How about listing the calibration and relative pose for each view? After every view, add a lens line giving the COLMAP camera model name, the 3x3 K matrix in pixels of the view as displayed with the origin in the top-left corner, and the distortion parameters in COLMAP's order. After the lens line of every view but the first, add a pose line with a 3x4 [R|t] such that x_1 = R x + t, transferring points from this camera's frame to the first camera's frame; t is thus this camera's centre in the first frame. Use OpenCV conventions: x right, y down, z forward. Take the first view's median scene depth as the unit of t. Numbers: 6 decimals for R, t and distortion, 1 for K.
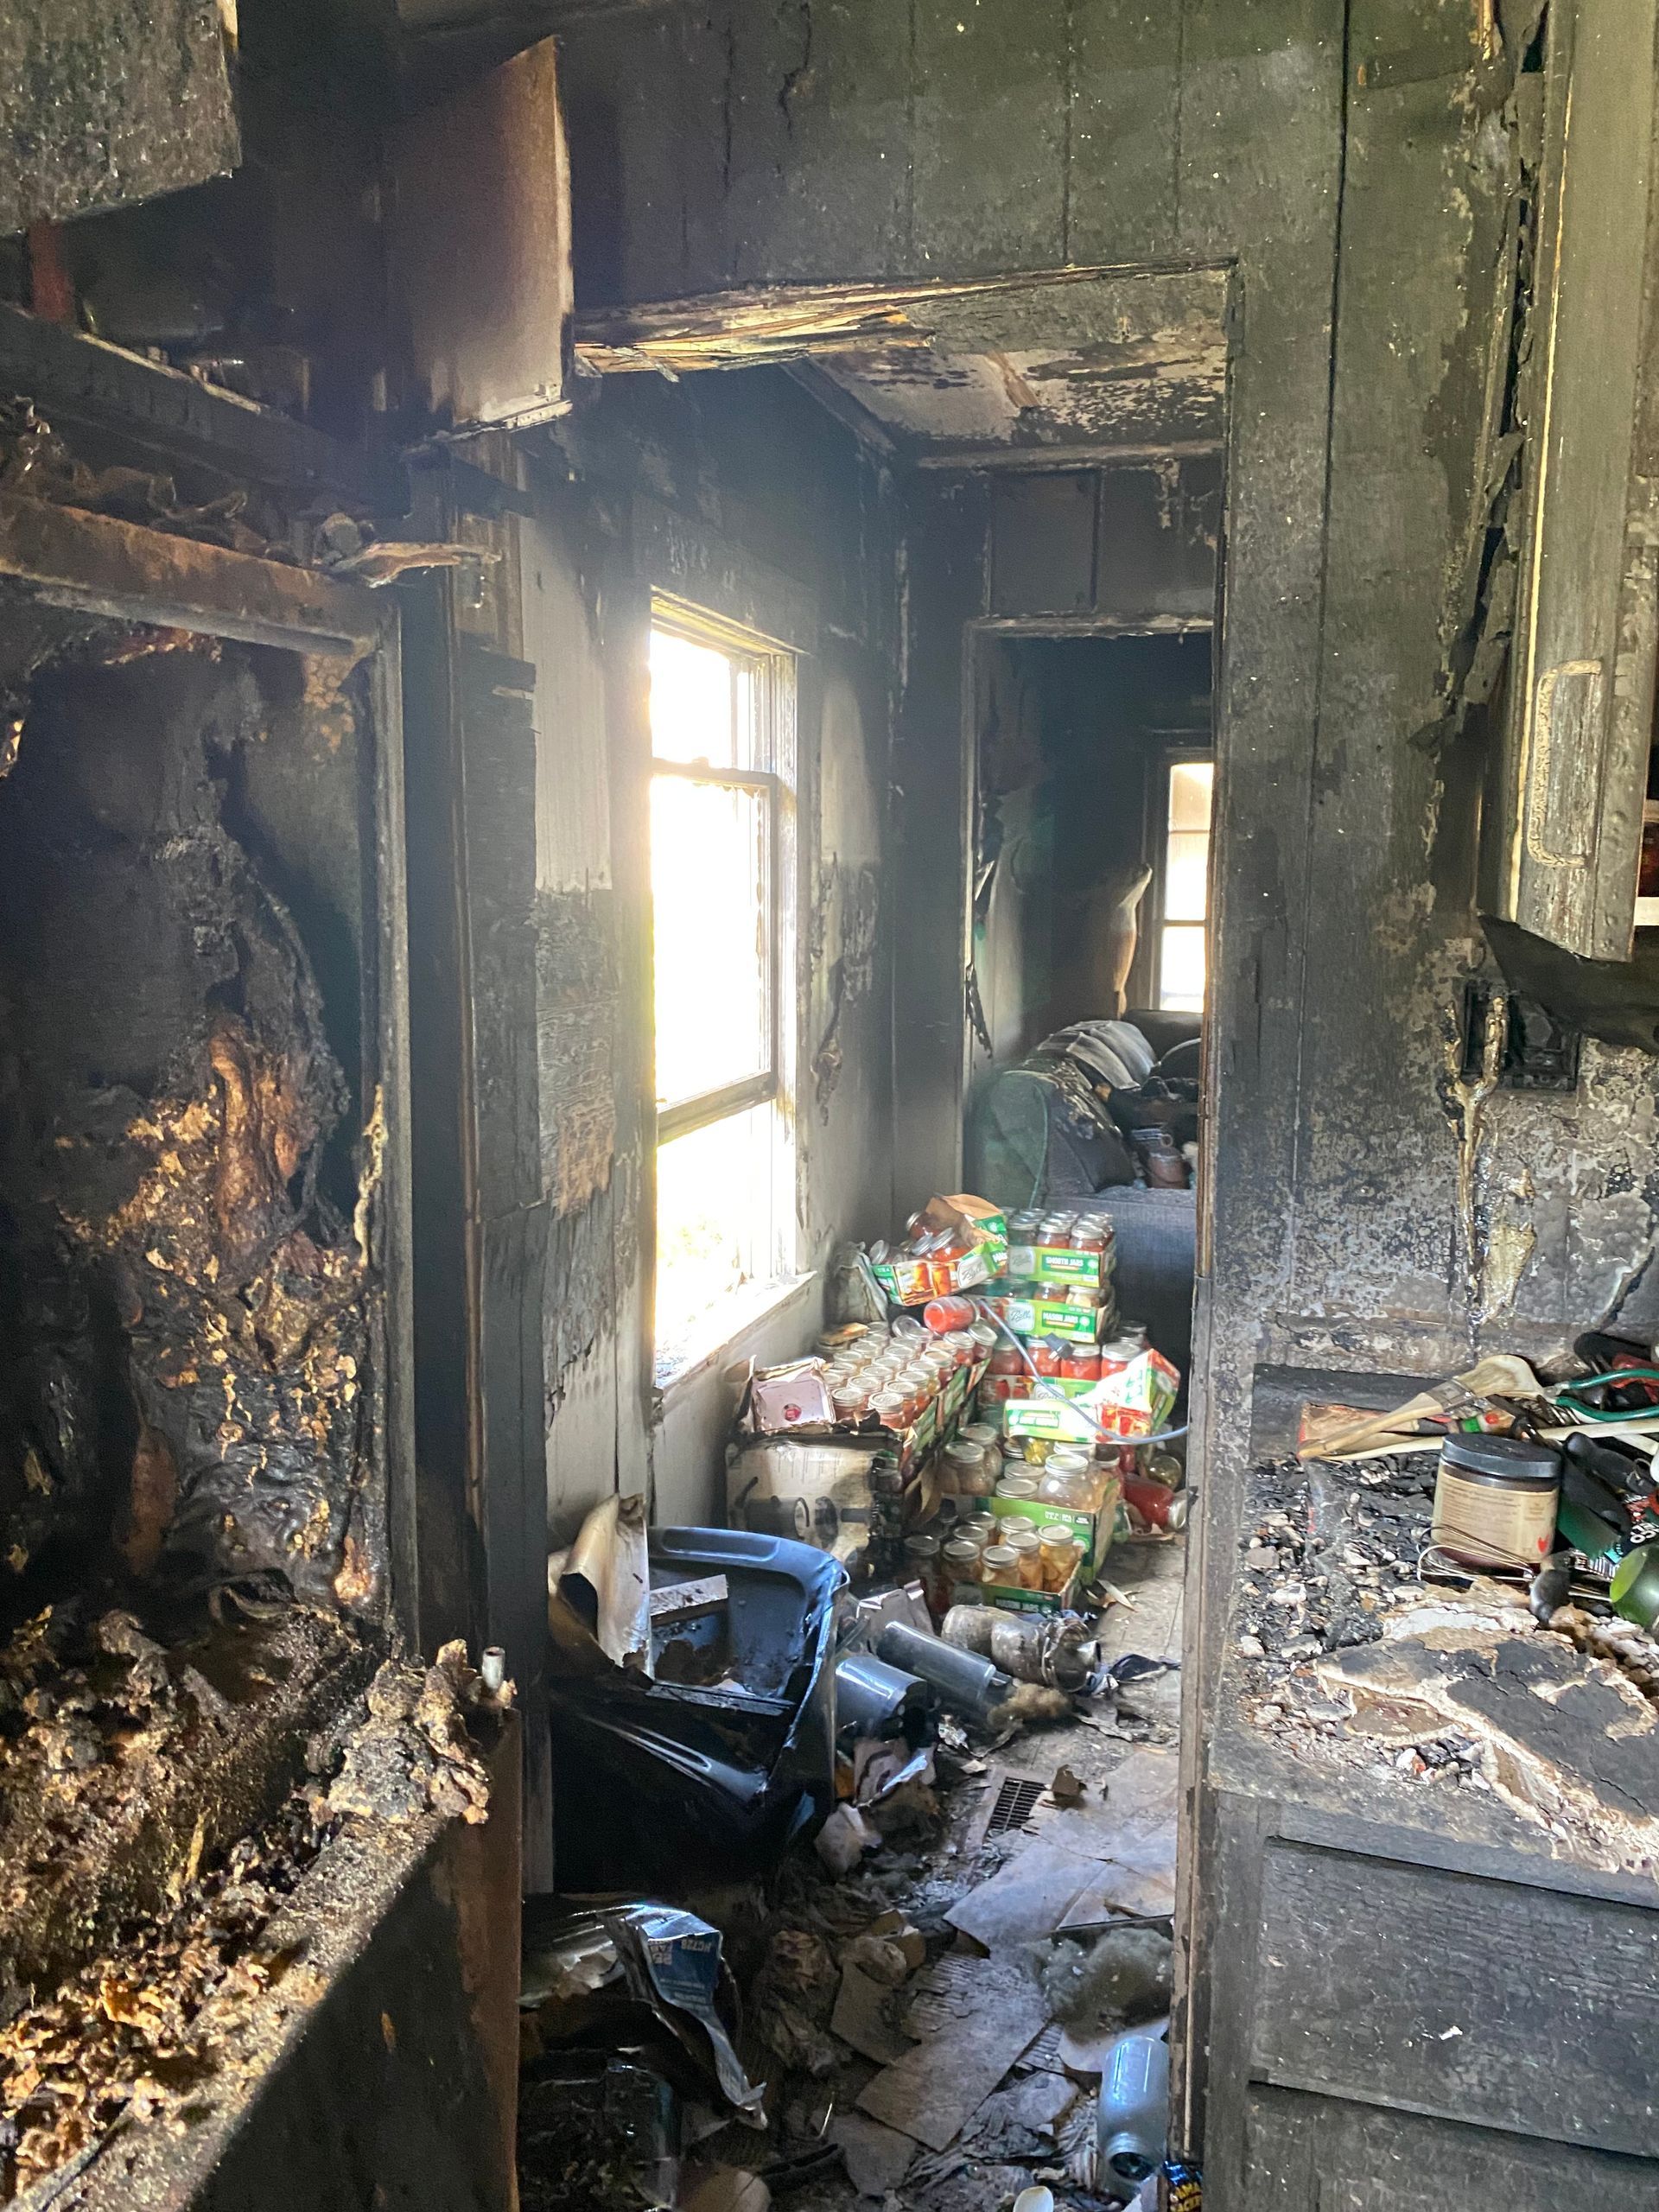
lens RADIAL K [[1699.5, 0, 829.5], [0, 1699.5, 1106.0], [0, 0, 1]] dist [0.002446, -0.003339]
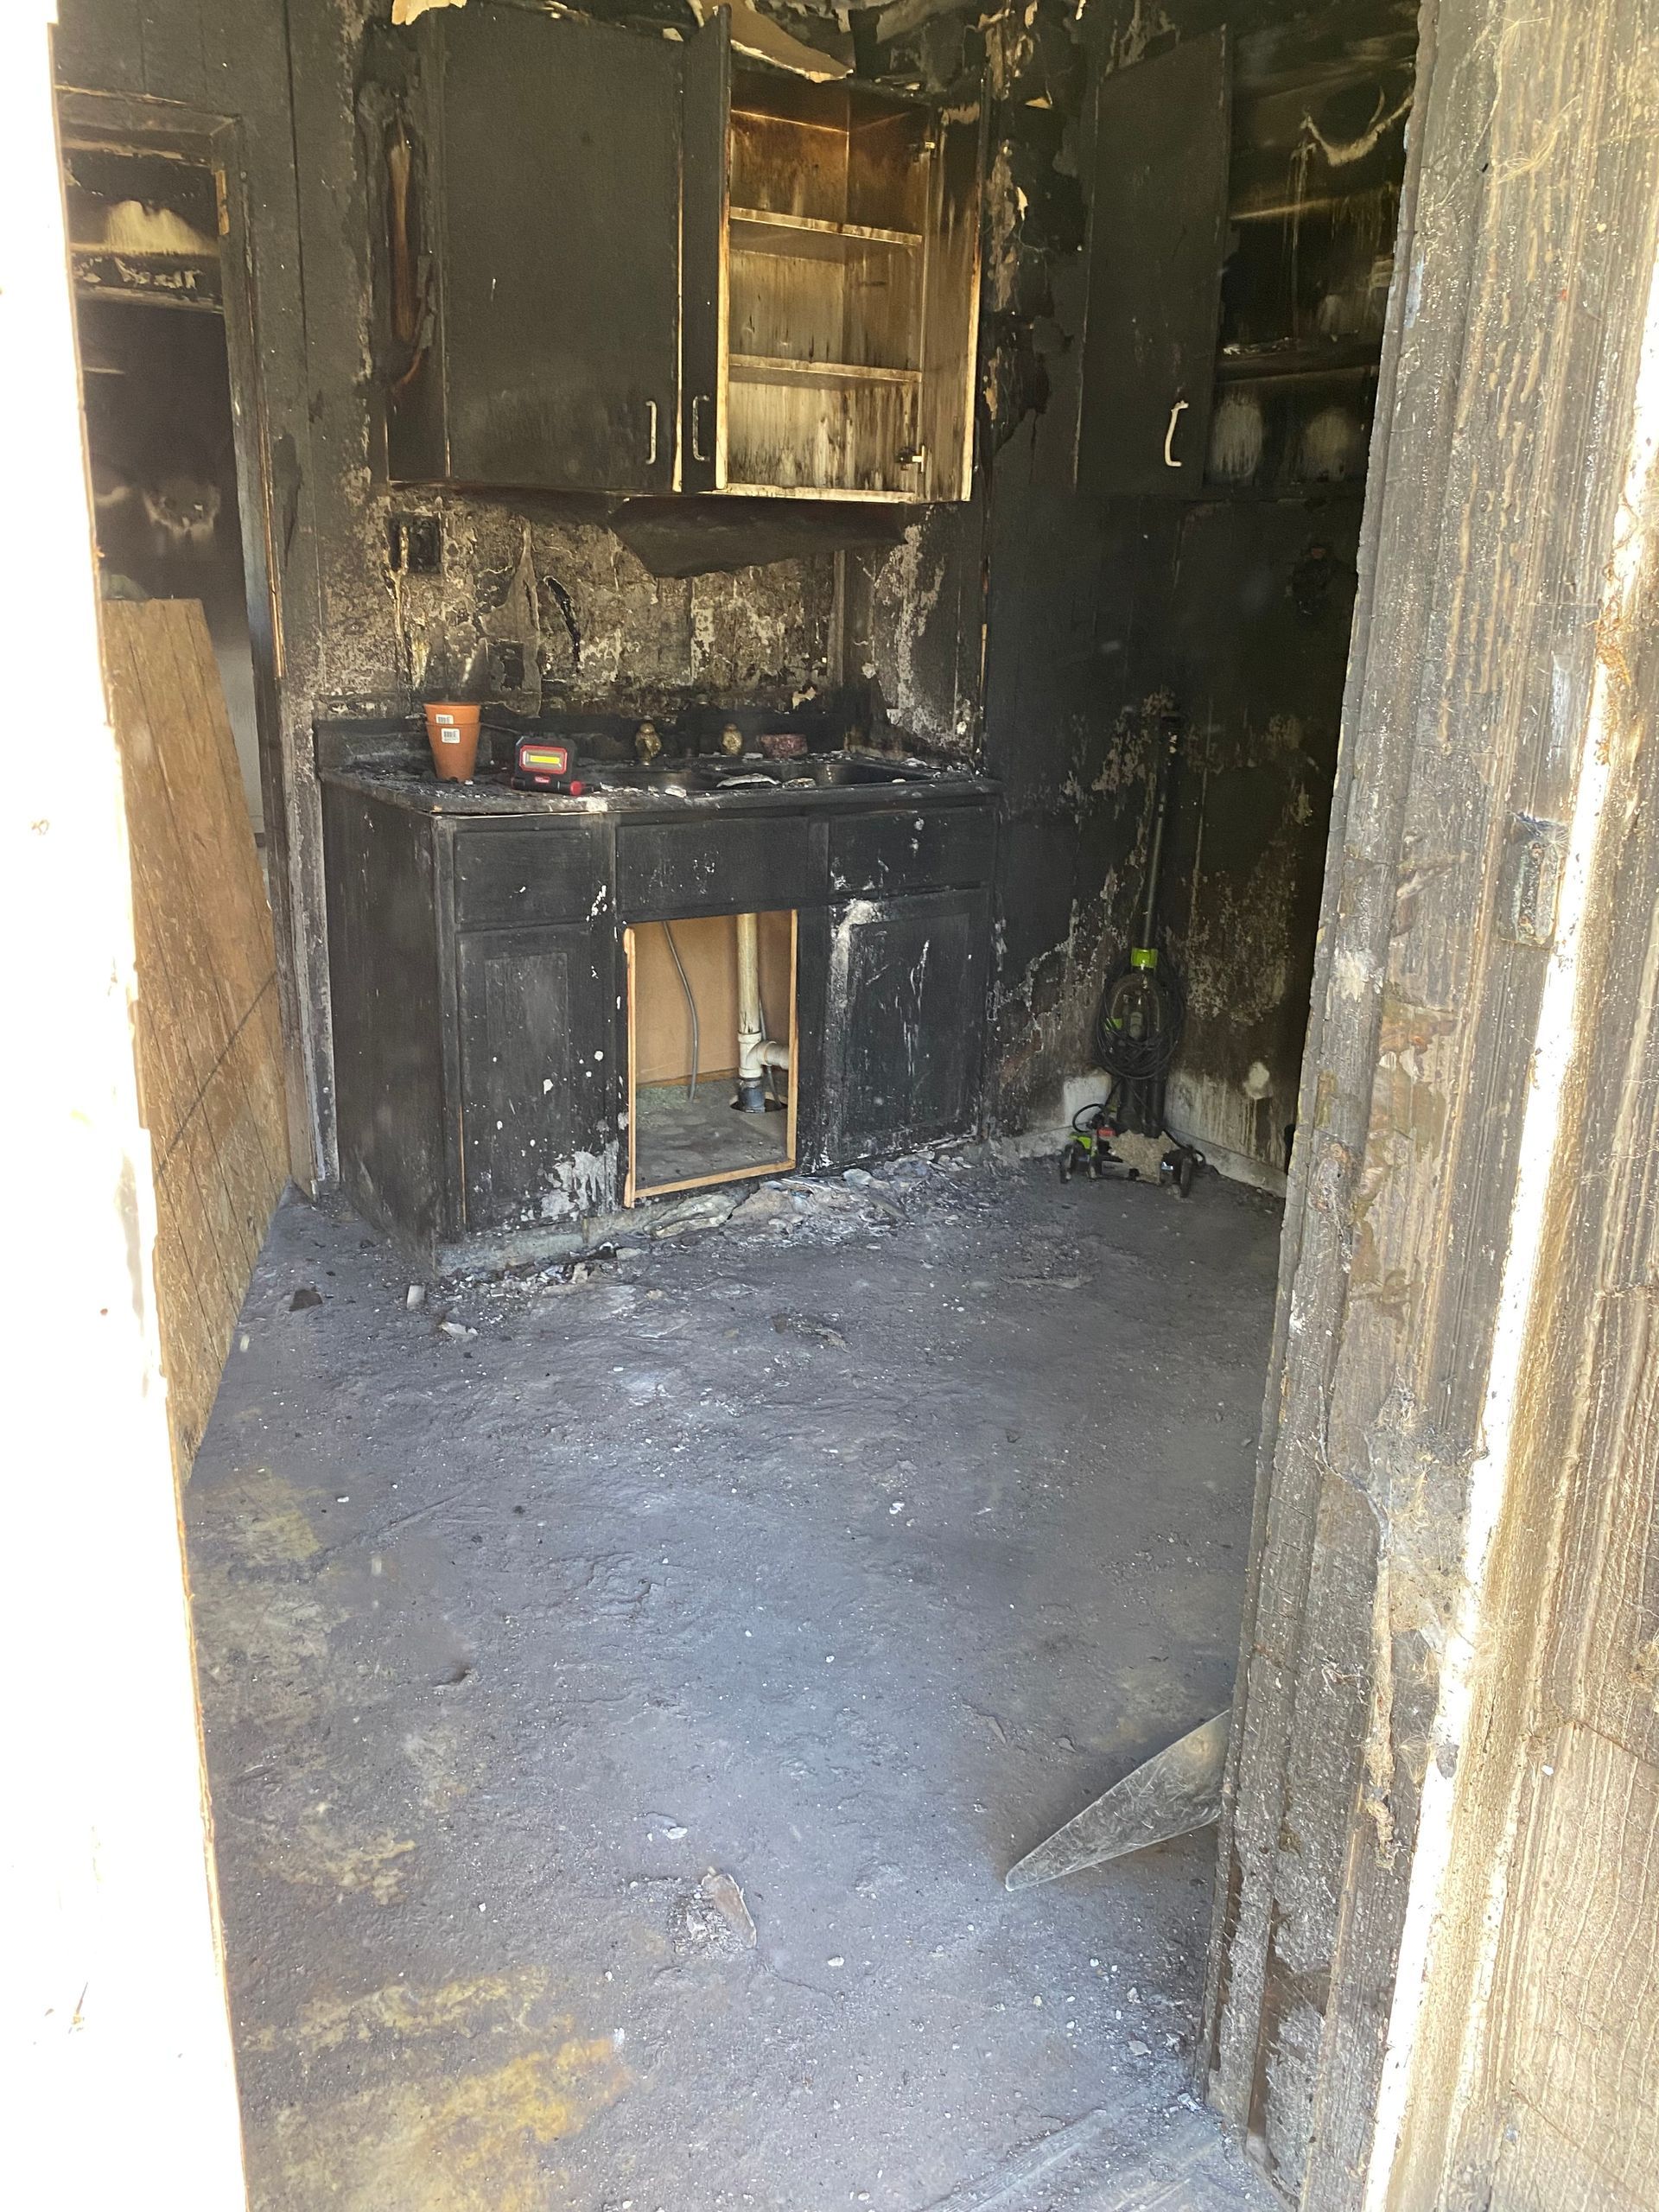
lens RADIAL K [[1710.8, 0, 829.5], [0, 1710.8, 1106.0], [0, 0, 1]] dist [0.003523, -0.001519]
pose [[0.644887, -0.215466, 0.733277, -0.949256], [0.086555, 0.973855, 0.210036, 0.228899], [-0.759360, -0.071981, 0.646676, -0.796781]]
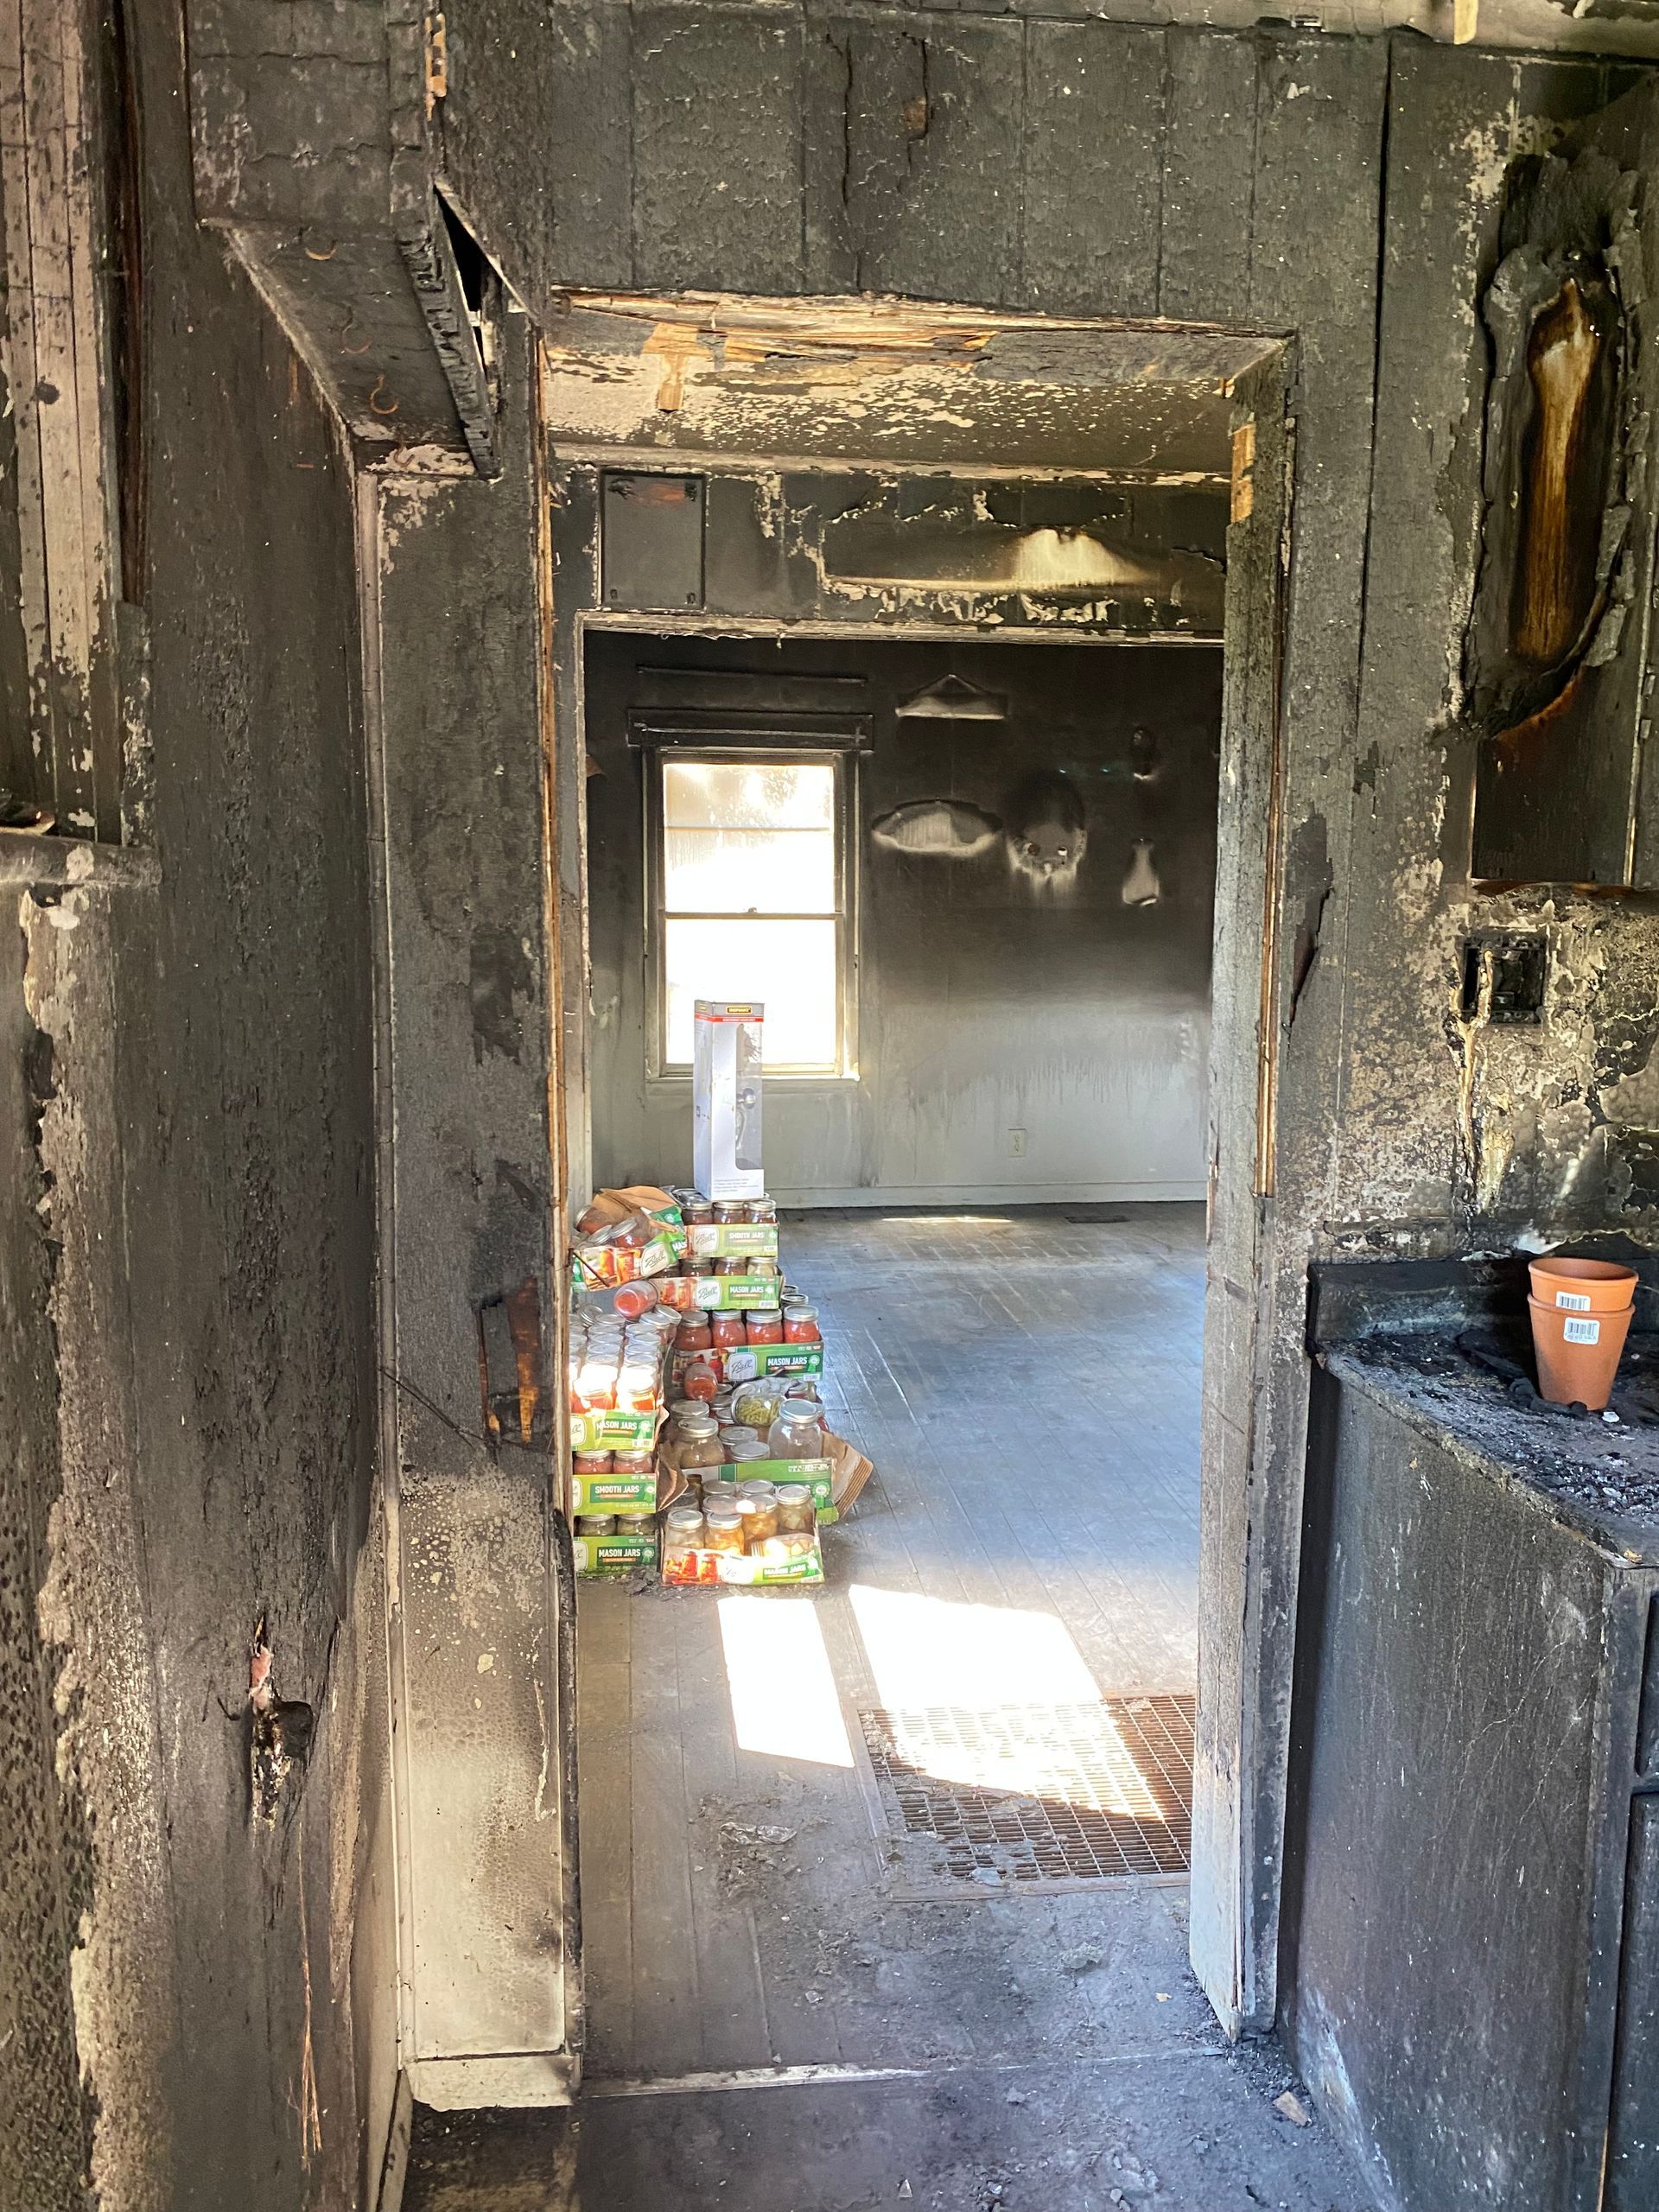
lens RADIAL K [[1710.8, 0, 829.5], [0, 1710.8, 1106.0], [0, 0, 1]] dist [0.003523, -0.001519]
pose [[0.911958, -0.057692, 0.406207, -0.554637], [0.058204, 0.998243, 0.011106, 0.007665], [-0.406134, 0.013514, 0.913713, 0.047809]]
